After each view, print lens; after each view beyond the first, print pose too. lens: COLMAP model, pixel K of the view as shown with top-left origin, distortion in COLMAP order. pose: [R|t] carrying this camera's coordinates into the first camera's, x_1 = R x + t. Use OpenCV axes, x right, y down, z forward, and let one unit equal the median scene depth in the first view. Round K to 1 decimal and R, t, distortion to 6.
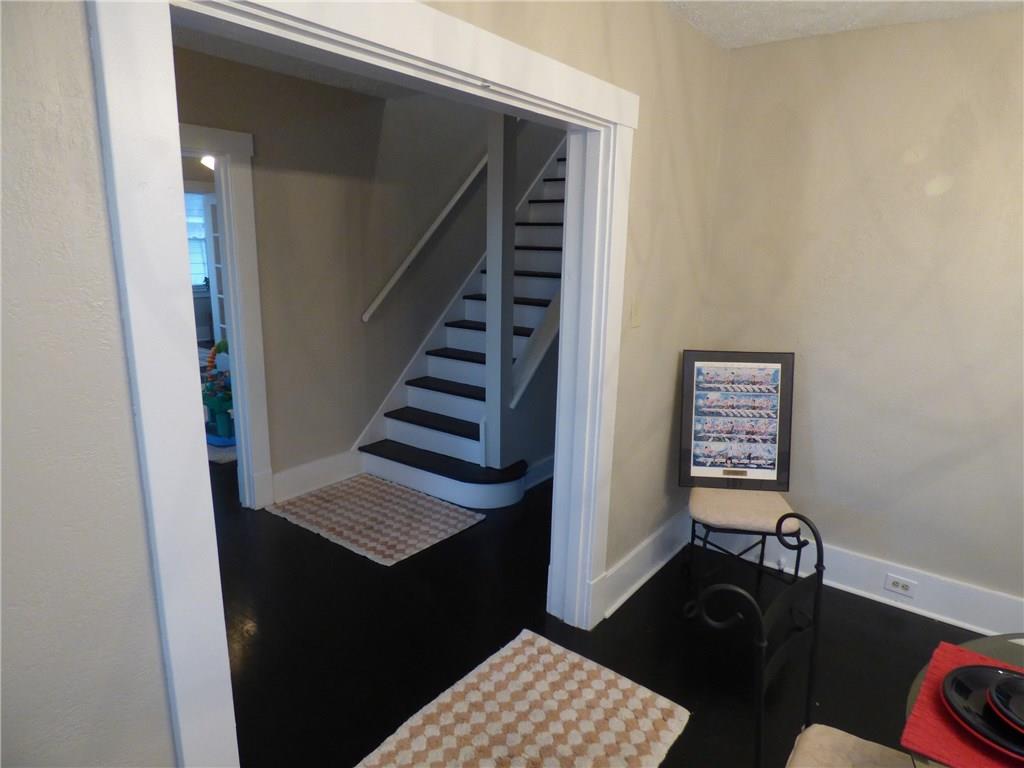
lens RADIAL K [[618.6, 0, 509.7], [0, 618.6, 382.9], [0, 0, 1]] dist [-0.035679, 0.005474]
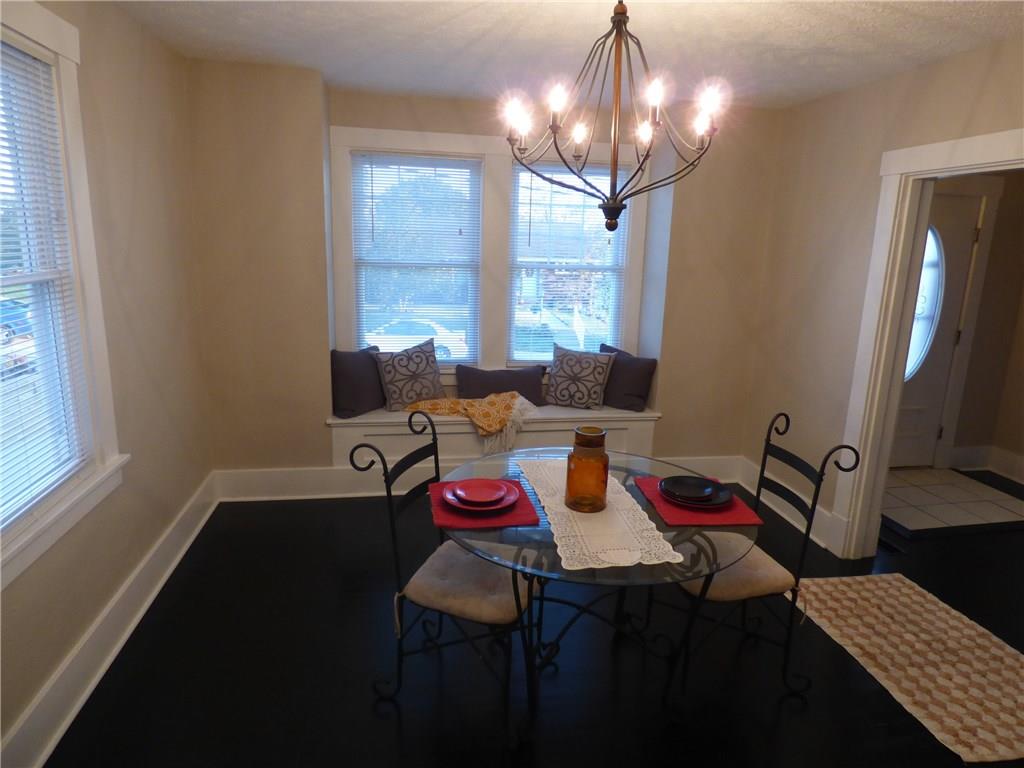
lens RADIAL K [[618.6, 0, 516.7], [0, 618.6, 381.3], [0, 0, 1]] dist [-0.035679, 0.005474]
pose [[-0.681083, 0.115013, -0.723117, 1.003051], [-0.206480, 0.917336, 0.340382, -0.125420], [0.702490, 0.381137, -0.601034, 0.620367]]
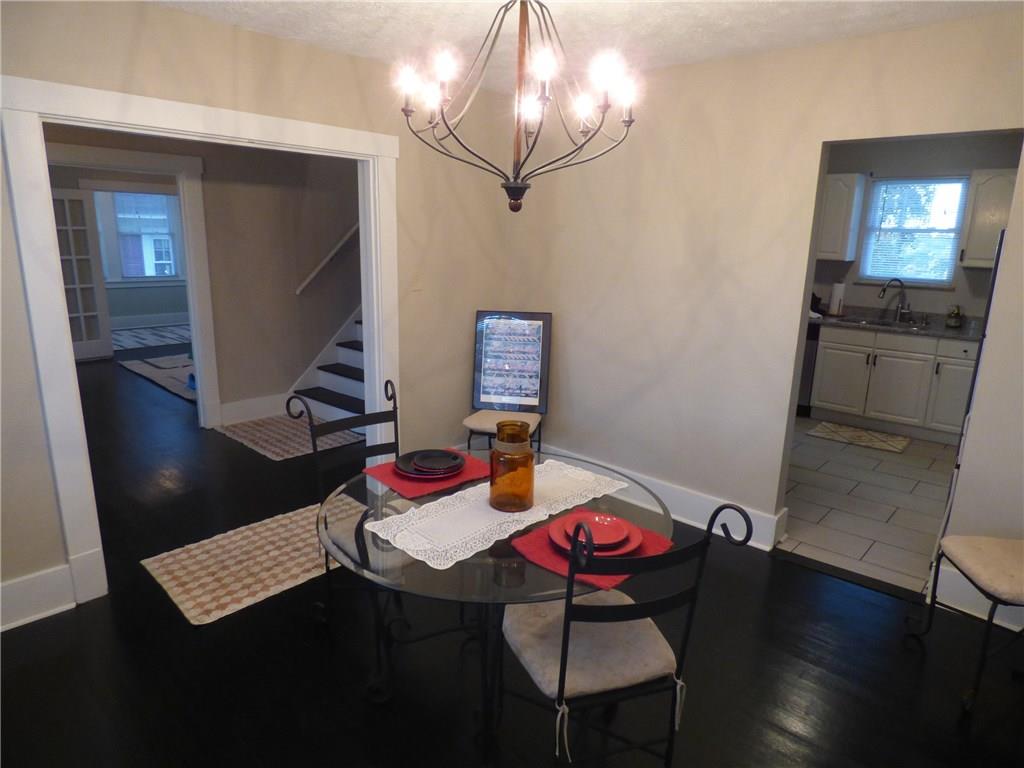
lens RADIAL K [[618.6, 0, 512.4], [0, 618.6, 386.3], [0, 0, 1]] dist [-0.035679, 0.005474]
pose [[0.995240, 0.023771, -0.094509, 0.500338], [-0.022688, 0.999664, 0.012512, 0.098294], [0.094775, -0.010308, 0.995445, -0.387546]]
